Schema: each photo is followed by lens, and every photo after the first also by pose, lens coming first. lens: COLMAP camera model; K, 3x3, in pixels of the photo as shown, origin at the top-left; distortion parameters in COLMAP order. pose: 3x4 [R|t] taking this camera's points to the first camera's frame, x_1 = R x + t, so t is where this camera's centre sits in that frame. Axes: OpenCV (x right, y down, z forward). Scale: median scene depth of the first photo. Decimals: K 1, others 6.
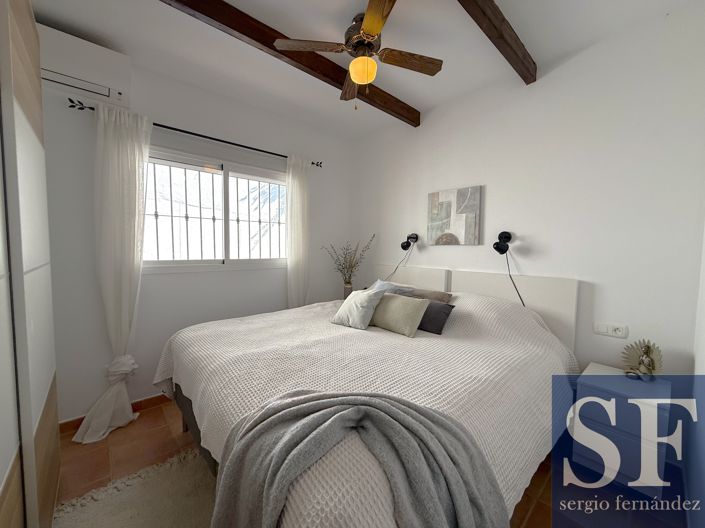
lens RADIAL K [[284.6, 0, 352.5], [0, 284.6, 264.0], [0, 0, 1]] dist [0.024346, -0.000024]
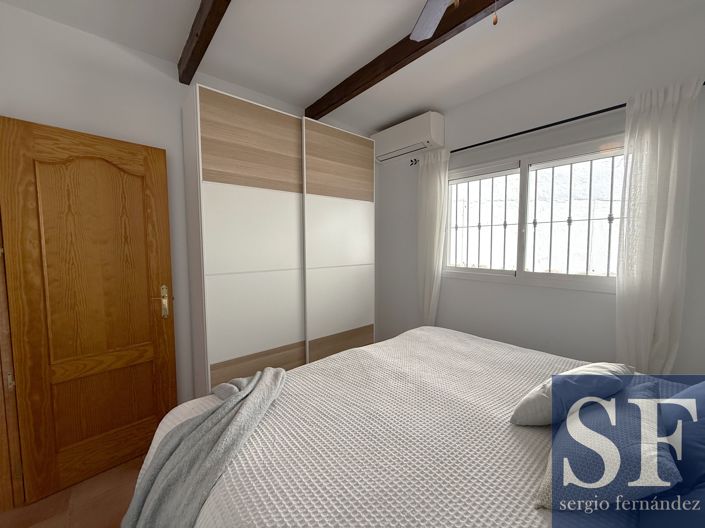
lens RADIAL K [[280.7, 0, 352.5], [0, 280.7, 264.0], [0, 0, 1]] dist [-0.002034, -0.000037]
pose [[-0.008112, 0.047578, -0.998835, 0.406531], [-0.067871, 0.996538, 0.048020, -0.044847], [0.997661, 0.068181, -0.004854, 0.529066]]
